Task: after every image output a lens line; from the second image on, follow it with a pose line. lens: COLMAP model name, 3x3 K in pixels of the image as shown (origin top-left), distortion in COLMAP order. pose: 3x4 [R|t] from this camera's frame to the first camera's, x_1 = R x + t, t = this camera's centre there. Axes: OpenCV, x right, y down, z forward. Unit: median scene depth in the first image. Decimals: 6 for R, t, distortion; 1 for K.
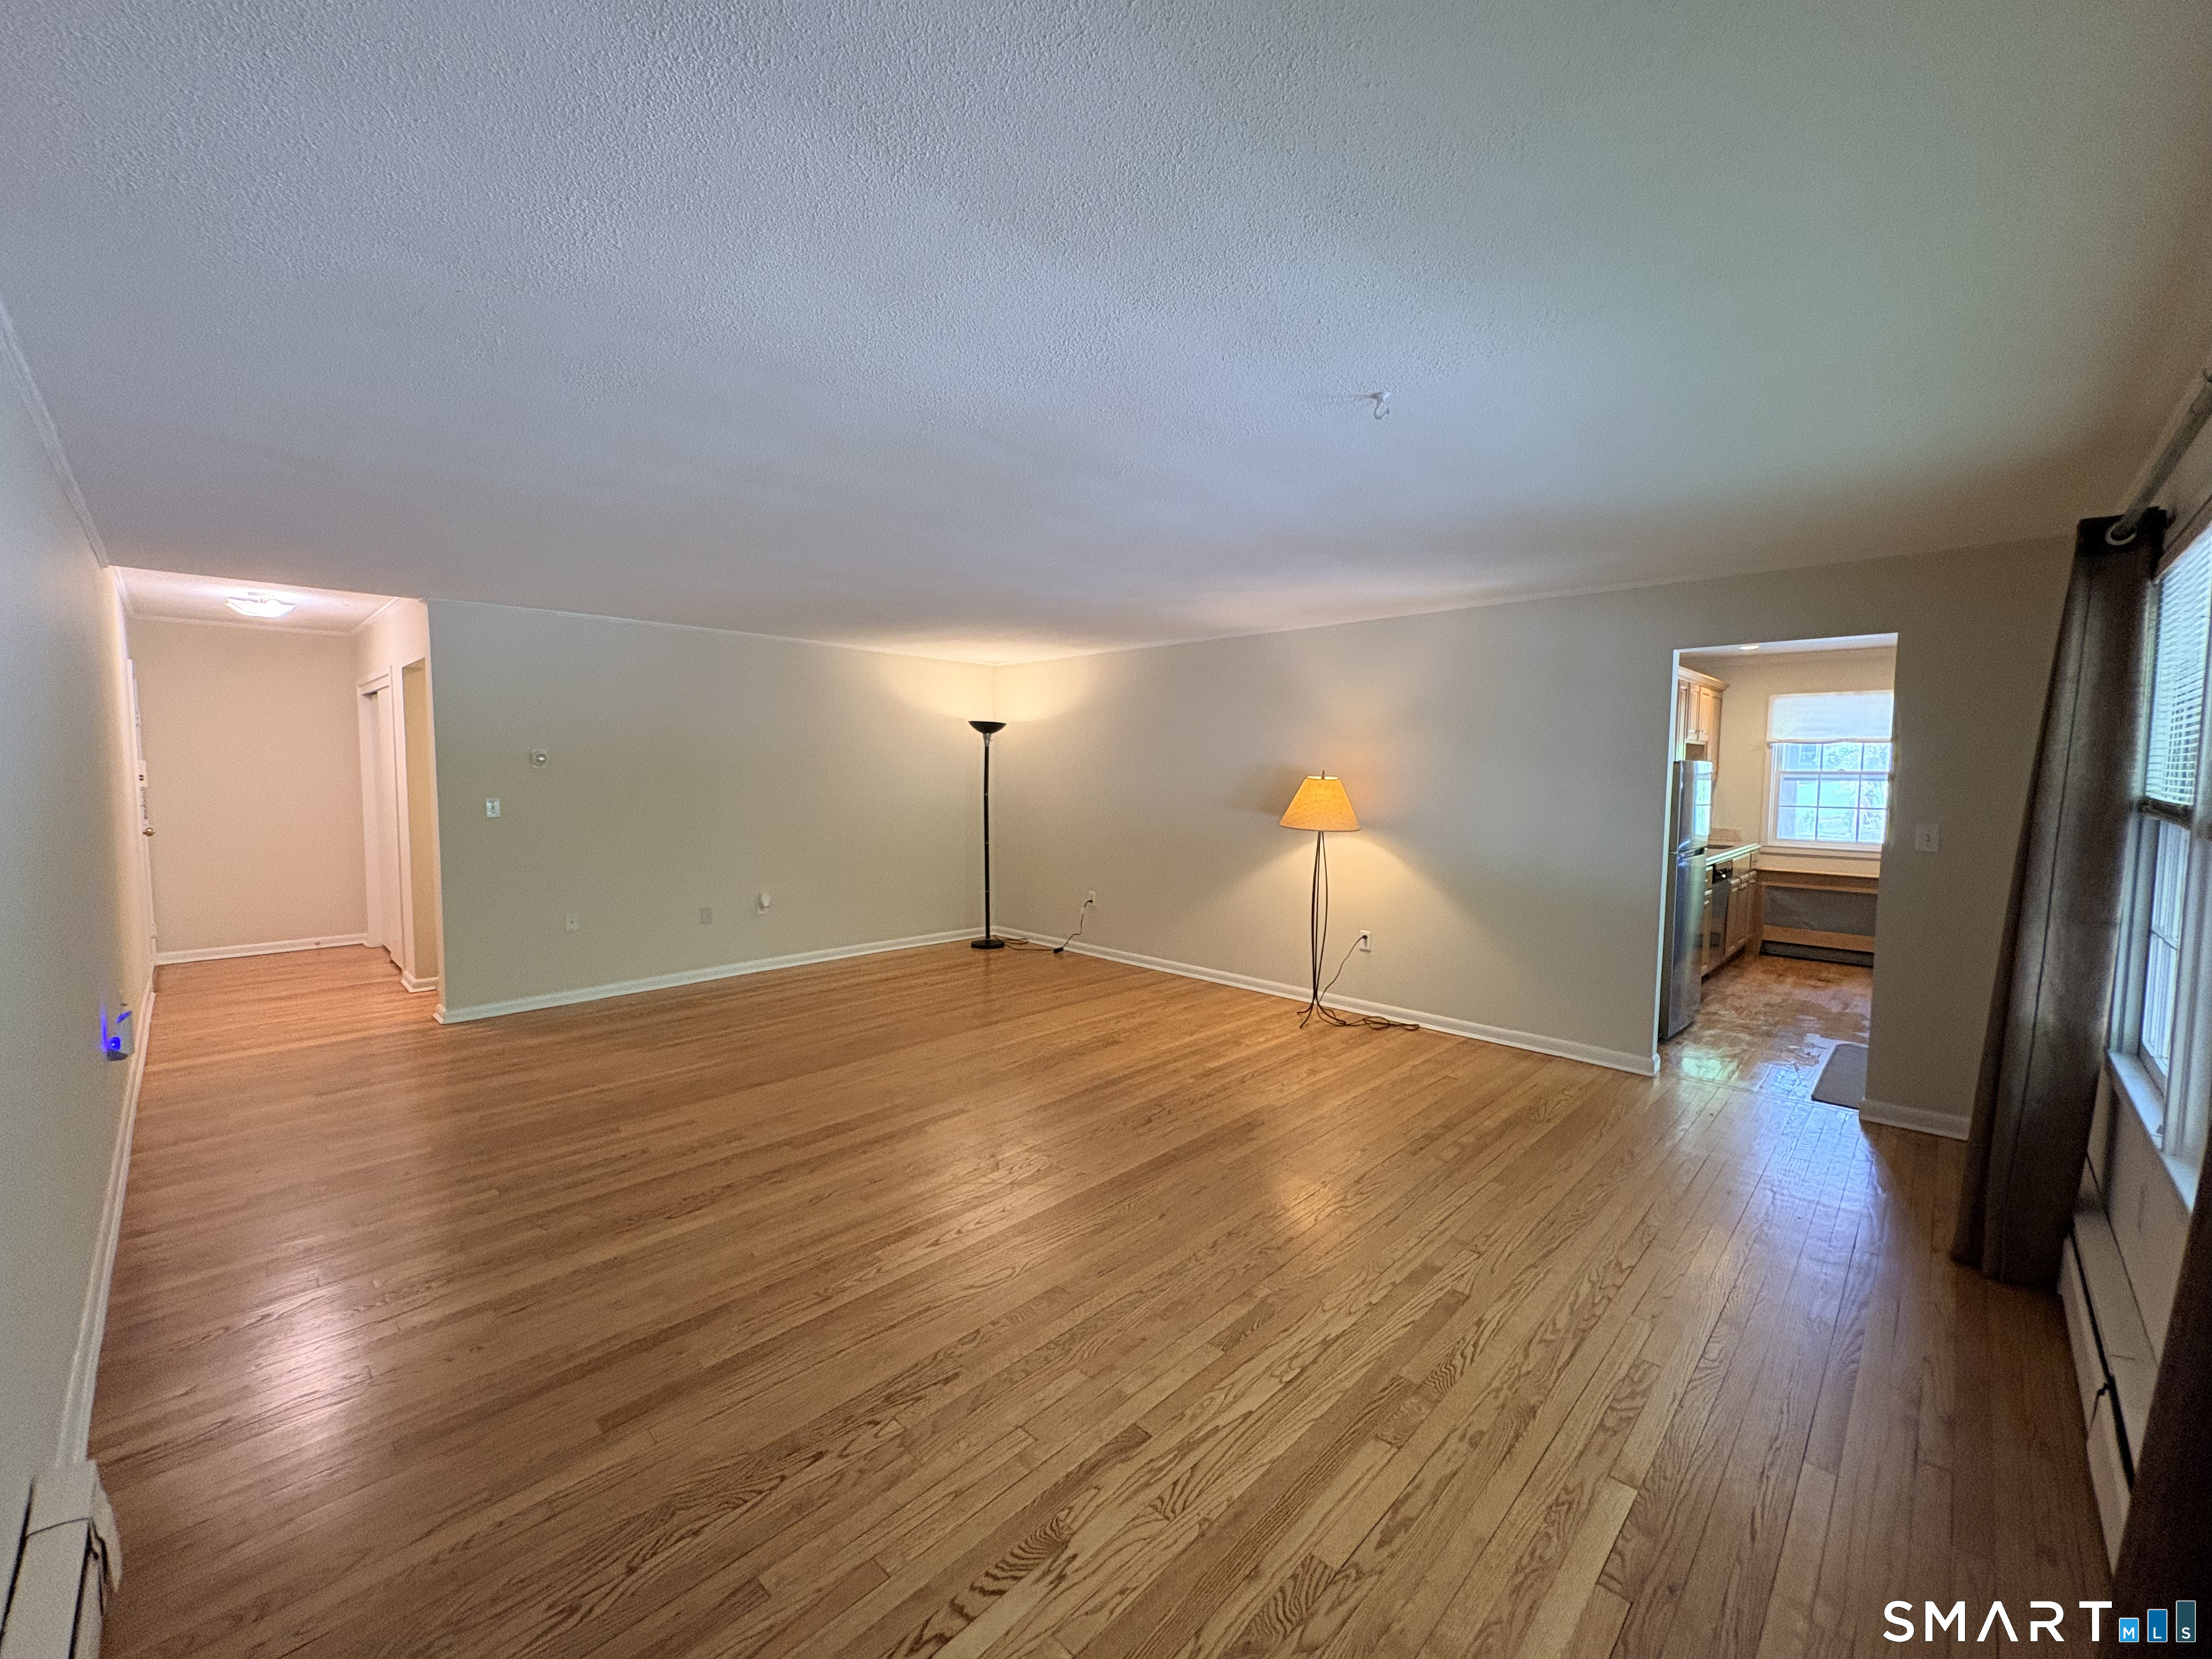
lens RADIAL K [[880.4, 0, 1119.1], [0, 880.4, 833.7], [0, 0, 1]] dist [0.003148, 0.000126]
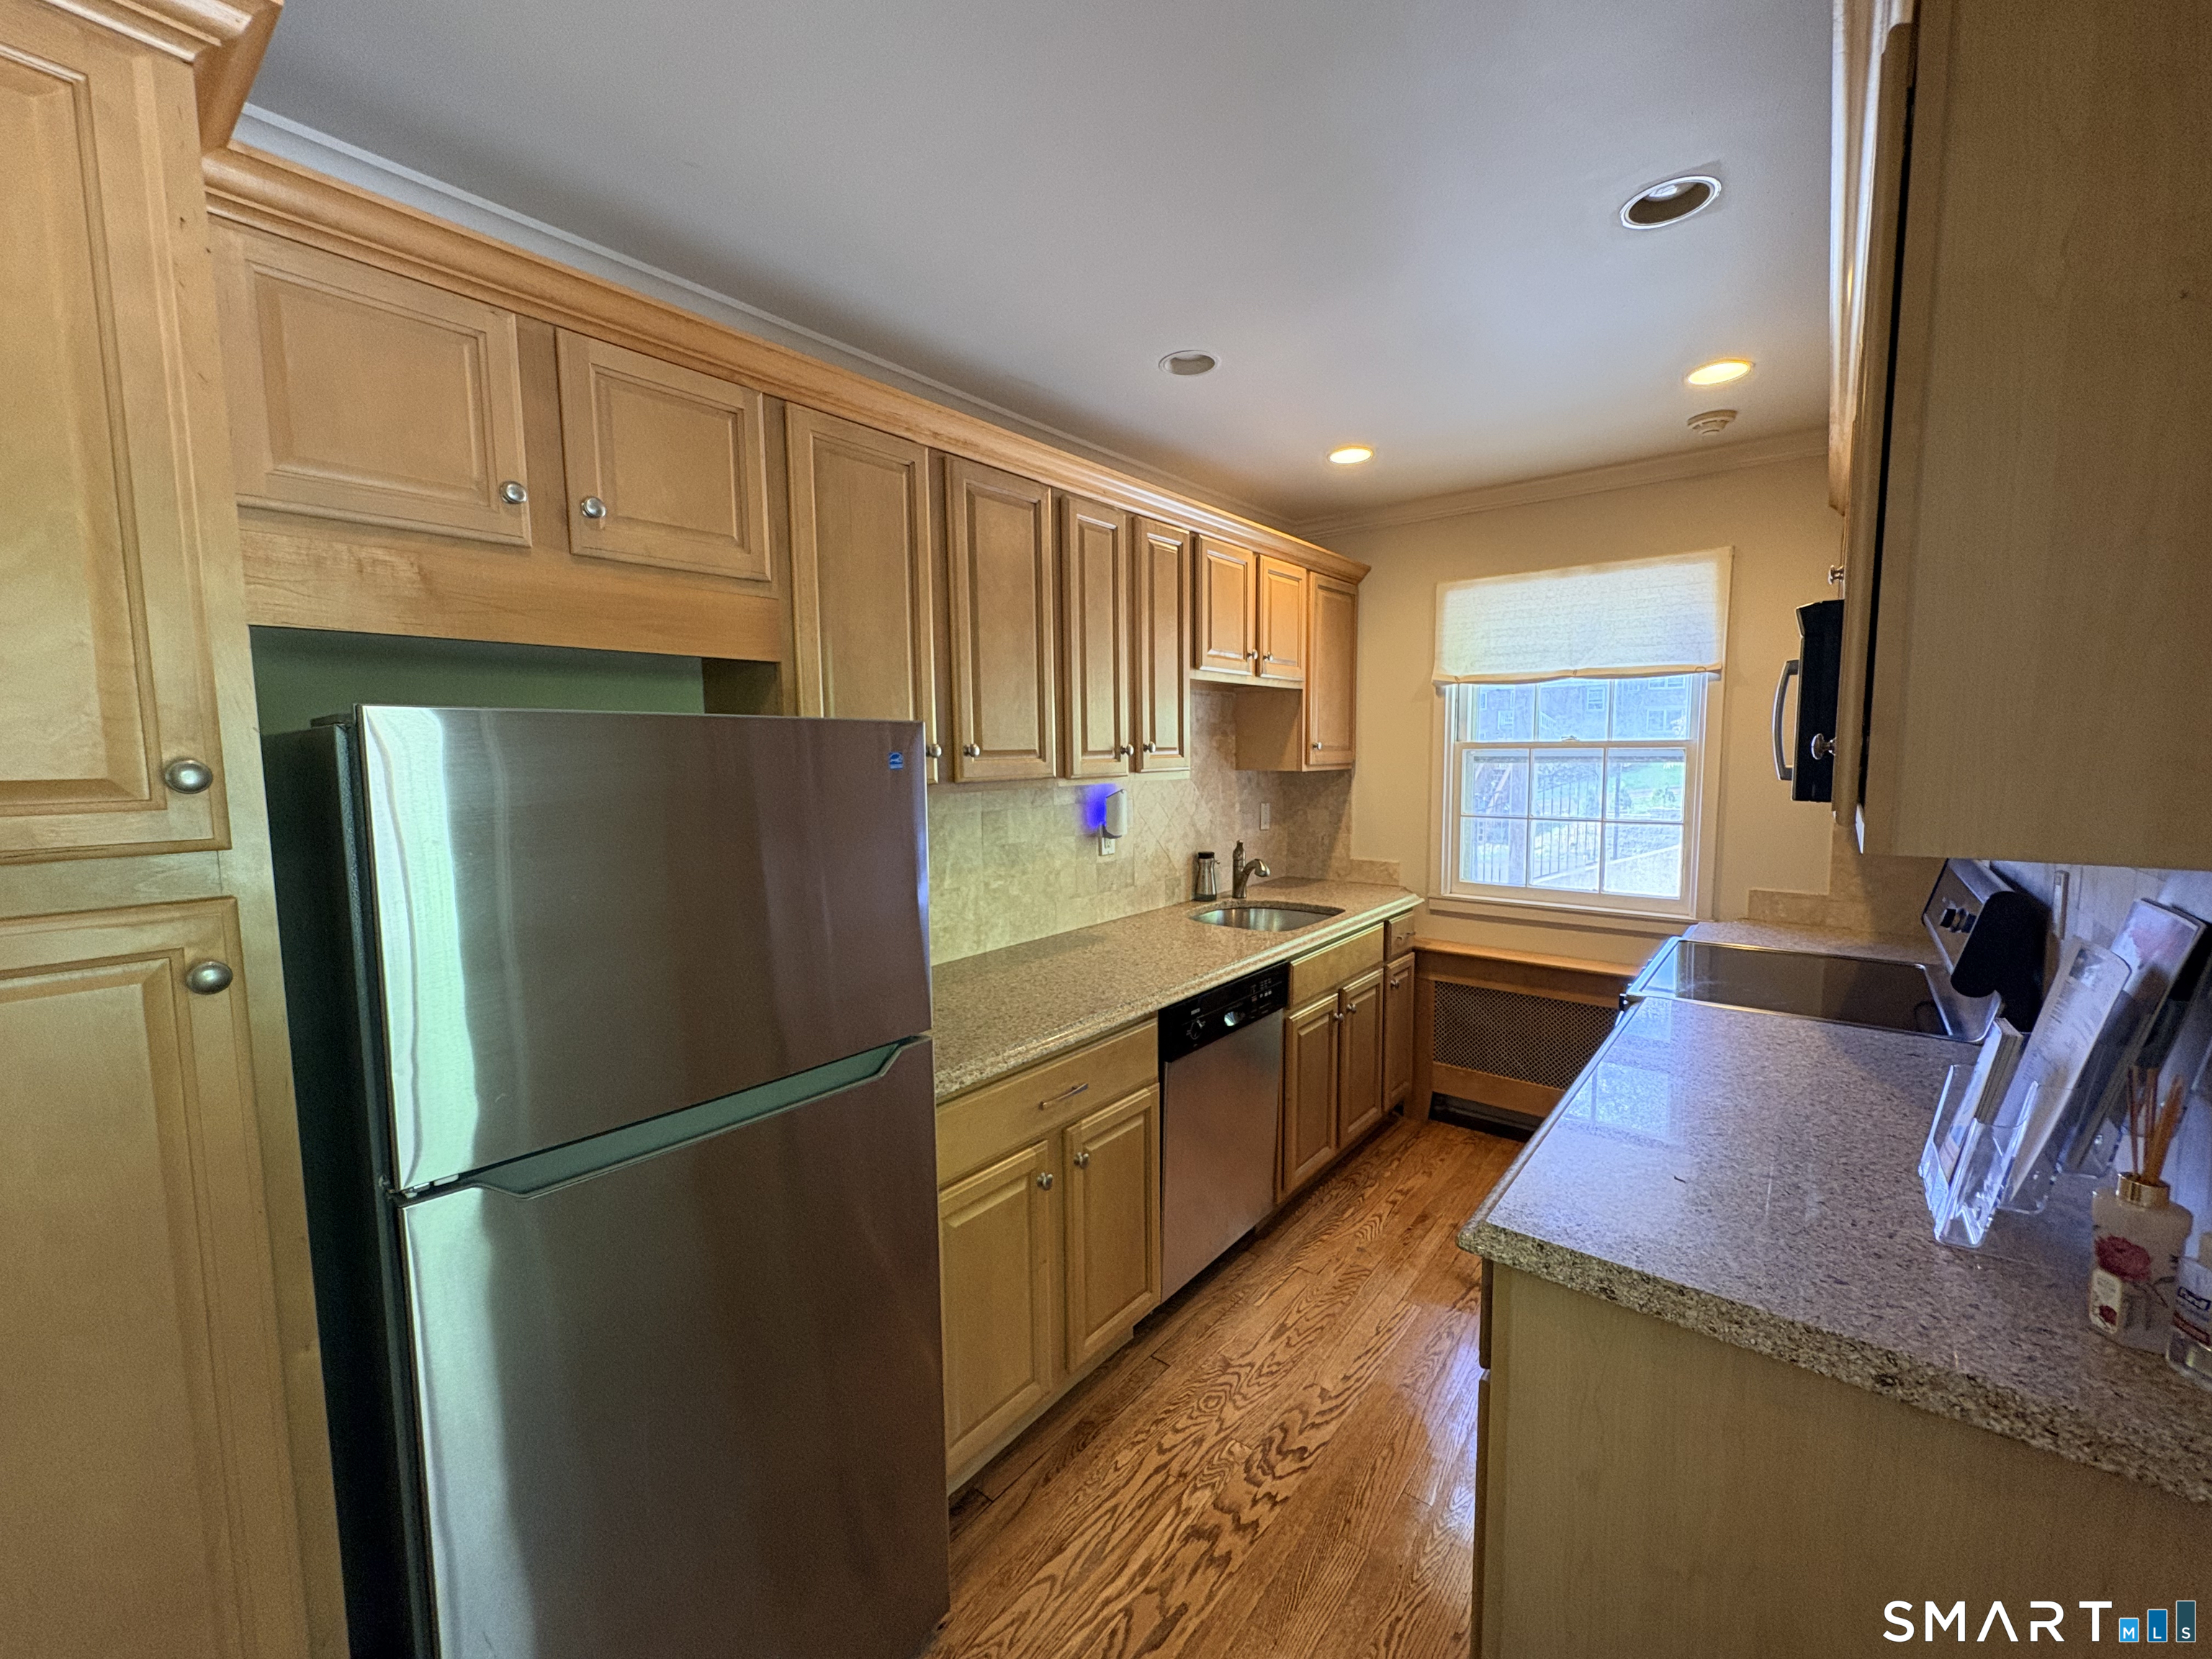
lens RADIAL K [[880.4, 0, 1100.4], [0, 880.4, 827.3], [0, 0, 1]] dist [0.003148, 0.000126]
pose [[0.996596, -0.019424, 0.080123, 0.515481], [0.017376, 0.999506, 0.026180, -0.041444], [-0.080591, -0.024699, 0.996441, 0.539245]]
